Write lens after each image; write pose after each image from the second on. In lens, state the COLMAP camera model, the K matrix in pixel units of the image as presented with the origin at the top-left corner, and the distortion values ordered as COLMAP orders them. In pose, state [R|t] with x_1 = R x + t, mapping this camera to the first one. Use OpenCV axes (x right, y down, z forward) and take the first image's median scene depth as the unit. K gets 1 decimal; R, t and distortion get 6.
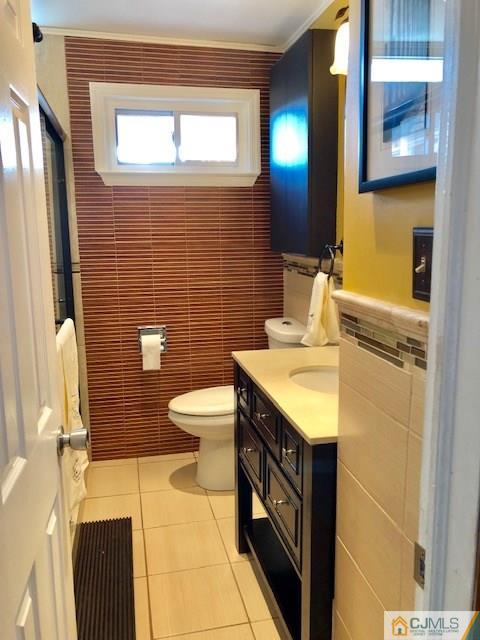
lens RADIAL K [[526.9, 0, 238.9], [0, 526.9, 317.8], [0, 0, 1]] dist [0.018590, 0.000185]
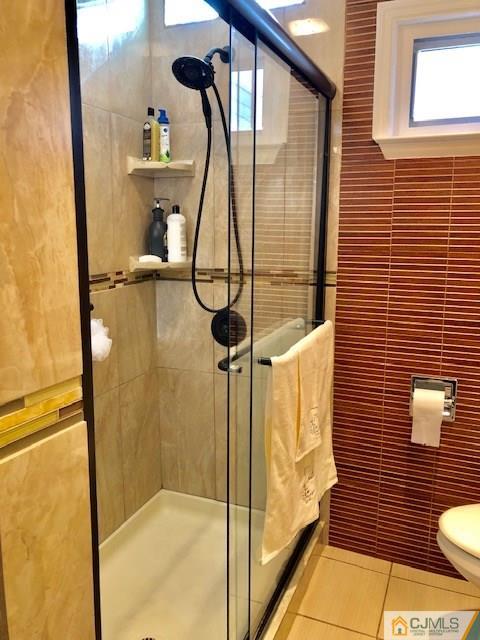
lens RADIAL K [[526.9, 0, 244.6], [0, 526.9, 316.3], [0, 0, 1]] dist [0.018590, 0.000185]
pose [[0.826566, 0.111636, -0.551658, -0.009121], [-0.107007, 0.993425, 0.040701, -0.060913], [0.552574, 0.025389, 0.833077, 0.345696]]
